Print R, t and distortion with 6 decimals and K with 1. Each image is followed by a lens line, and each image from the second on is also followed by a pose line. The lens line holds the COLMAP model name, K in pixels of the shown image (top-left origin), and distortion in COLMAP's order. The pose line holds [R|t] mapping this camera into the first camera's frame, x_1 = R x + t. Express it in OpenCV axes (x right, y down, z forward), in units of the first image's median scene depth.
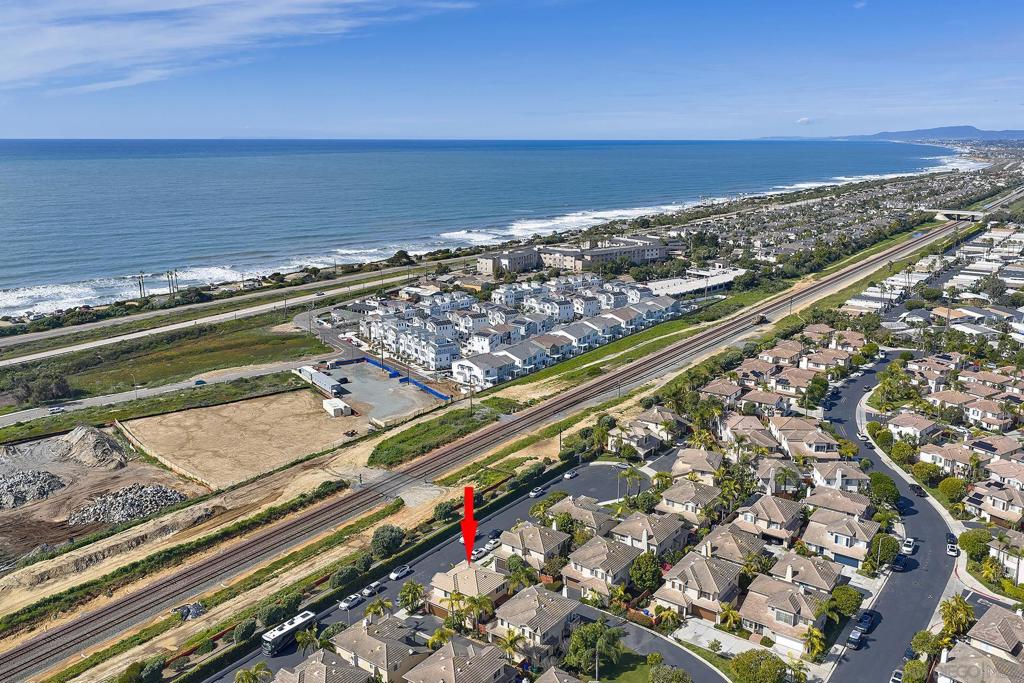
lens RADIAL K [[844.5, 0, 517.3], [0, 844.5, 339.8], [0, 0, 1]] dist [0.033917, -0.056093]
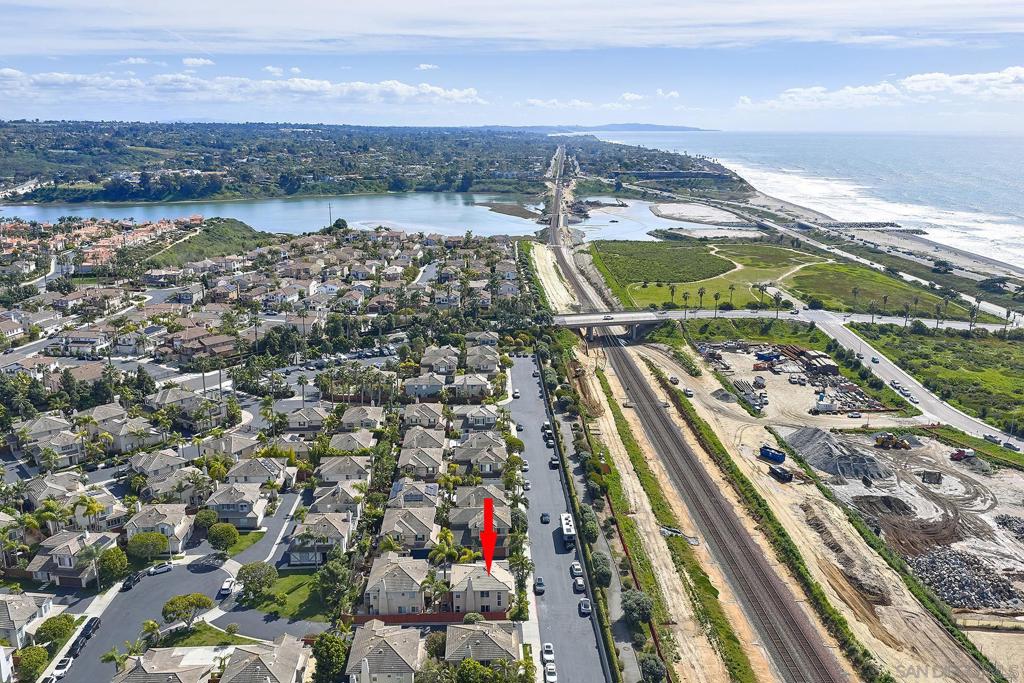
lens RADIAL K [[844.5, 0, 517.3], [0, 844.5, 339.8], [0, 0, 1]] dist [0.033917, -0.056093]
pose [[-0.786550, 0.148350, -0.599443, 0.311349], [-0.147429, 0.897534, 0.415568, -0.260352], [0.599670, 0.415241, -0.684084, 1.042651]]
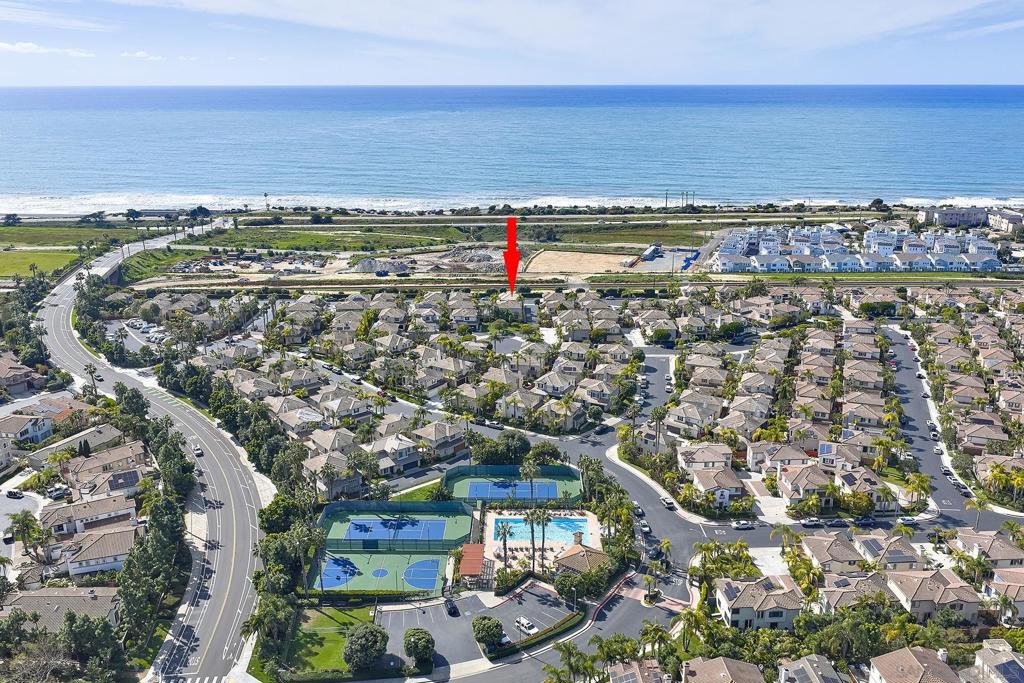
lens RADIAL K [[844.5, 0, 517.3], [0, 844.5, 339.8], [0, 0, 1]] dist [0.033917, -0.056093]
pose [[0.593574, 0.233788, -0.770073, 1.274803], [-0.186512, 0.970786, 0.150959, 0.011394], [0.782868, 0.054023, 0.619838, -0.367809]]
